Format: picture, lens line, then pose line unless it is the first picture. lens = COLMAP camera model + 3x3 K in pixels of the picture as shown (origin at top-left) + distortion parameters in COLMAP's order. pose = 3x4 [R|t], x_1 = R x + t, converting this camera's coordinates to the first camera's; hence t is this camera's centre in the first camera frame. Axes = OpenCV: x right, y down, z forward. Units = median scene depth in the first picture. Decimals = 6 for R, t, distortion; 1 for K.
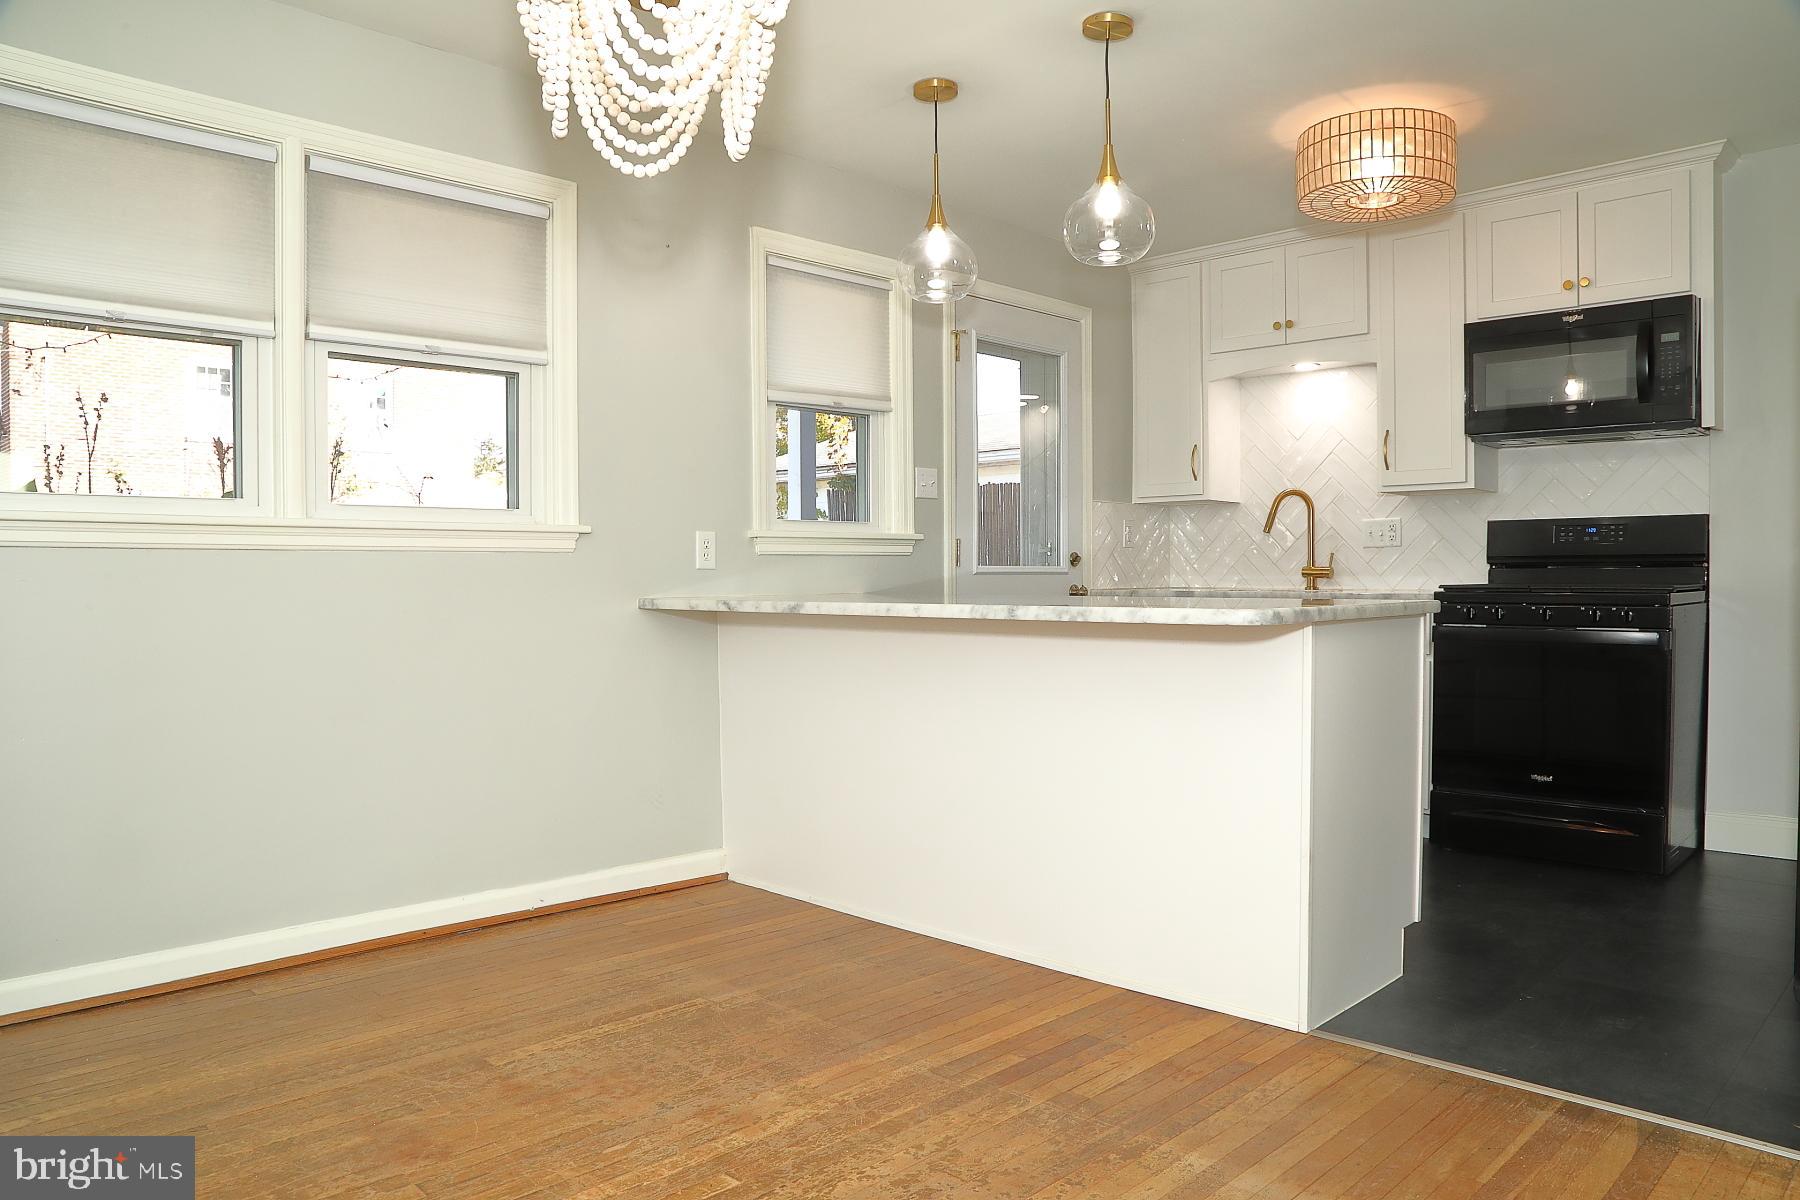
lens RADIAL K [[1238.1, 0, 895.4], [0, 1238.1, 606.5], [0, 0, 1]] dist [-0.129563, 0.083016]
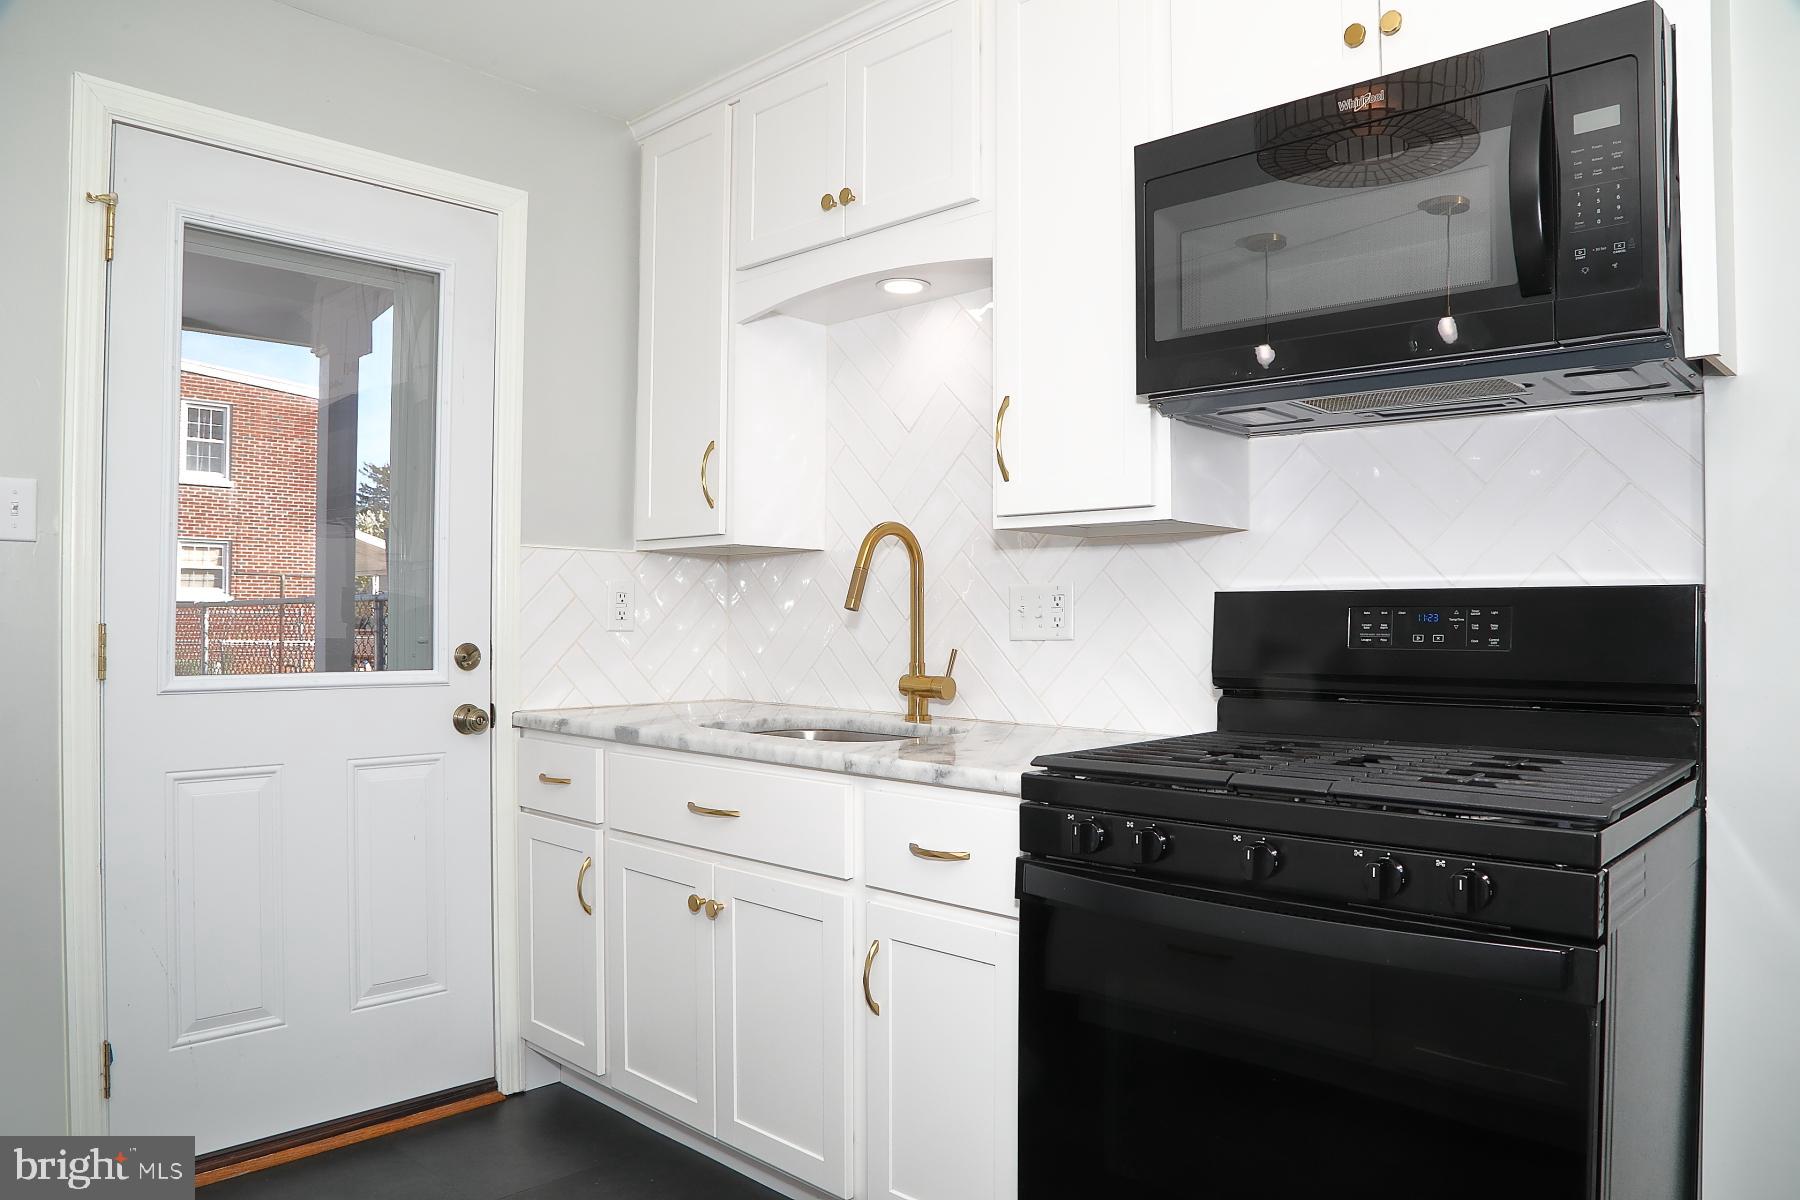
lens RADIAL K [[1238.1, 0, 895.4], [0, 1238.1, 606.5], [0, 0, 1]] dist [-0.129563, 0.083016]
pose [[0.999718, 0.008968, 0.021996, 0.373719], [-0.008172, 0.999317, -0.036051, -0.049705], [-0.022304, 0.035861, 0.999108, 0.559579]]
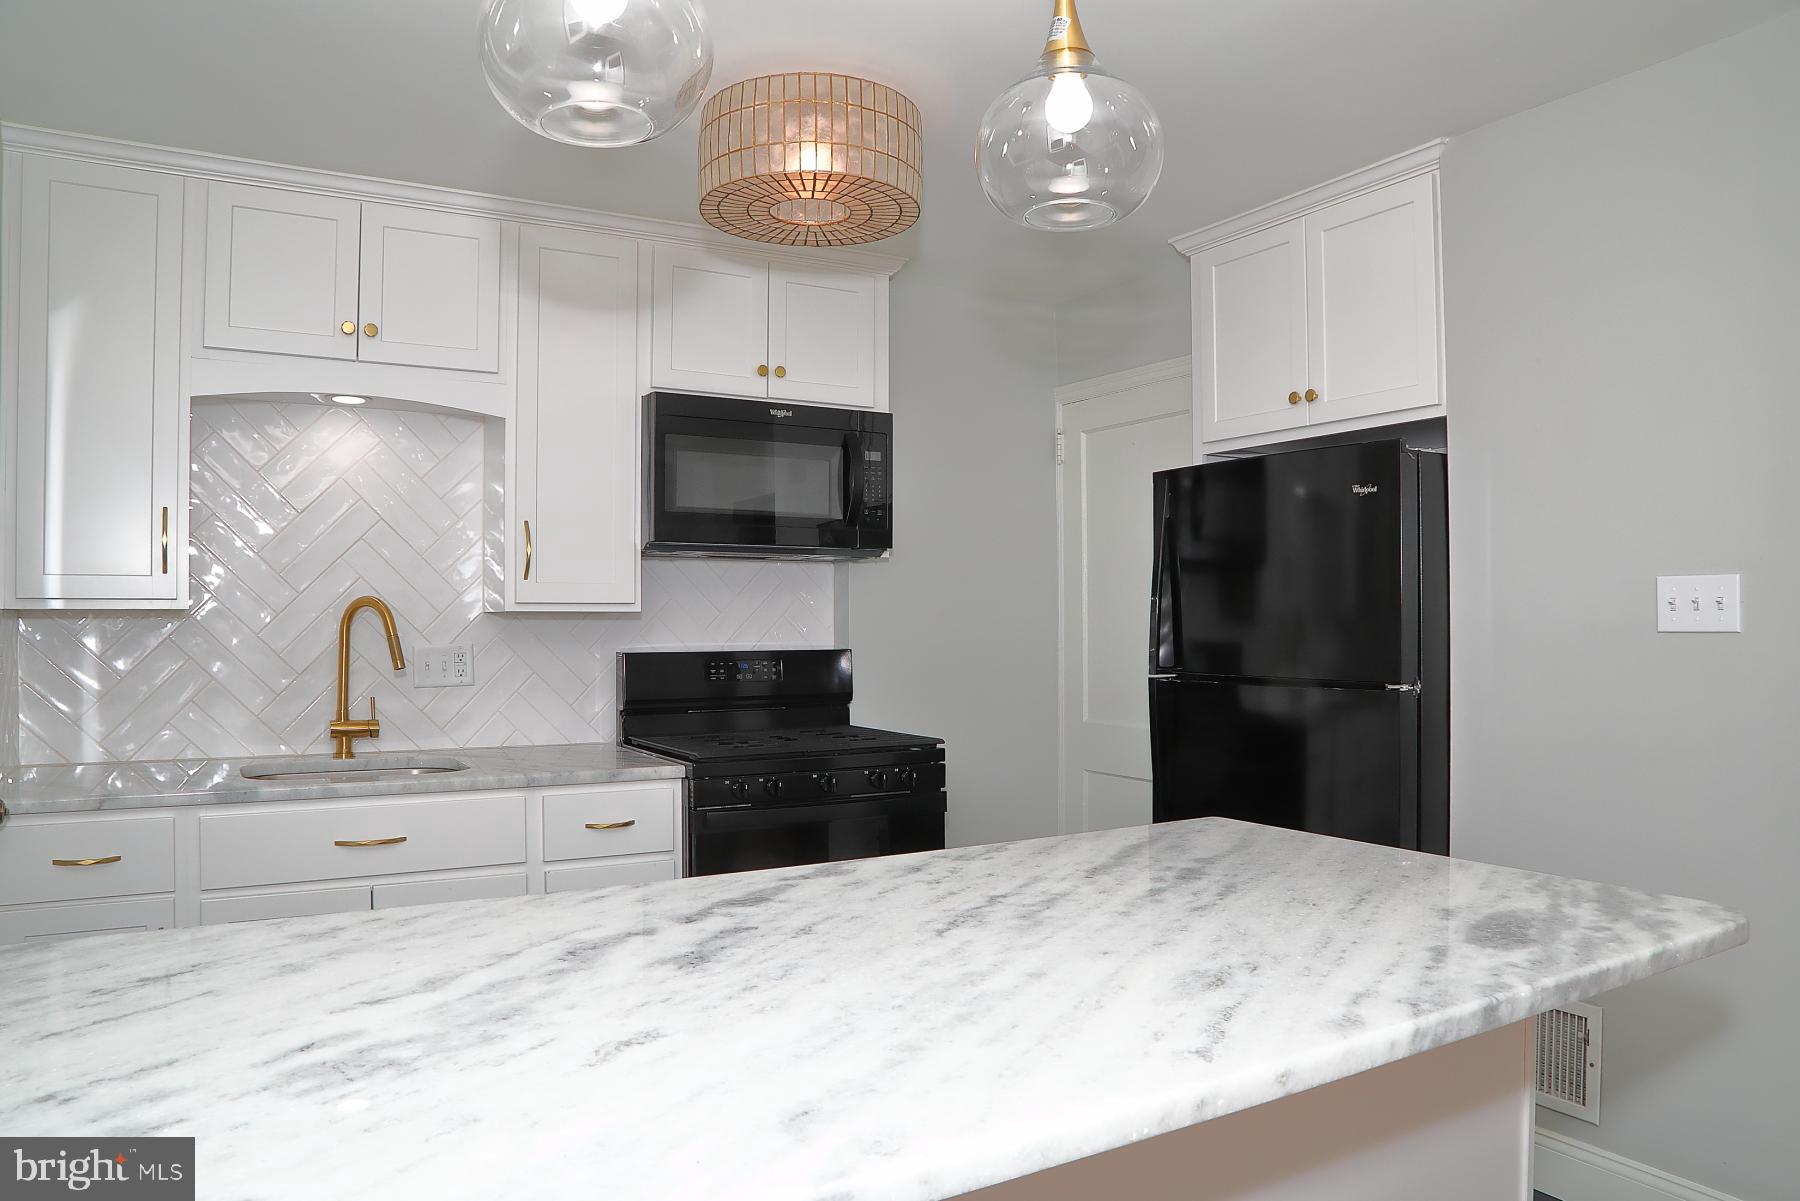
lens RADIAL K [[1252.8, 0, 900.0], [0, 1252.8, 600.5], [0, 0, 1]] dist [-0.138422, 0.085265]
pose [[0.245864, 0.018679, 0.969124, -0.228176], [0.025894, 0.999331, -0.025831, -0.082124], [-0.968958, 0.031445, 0.245216, 0.663796]]
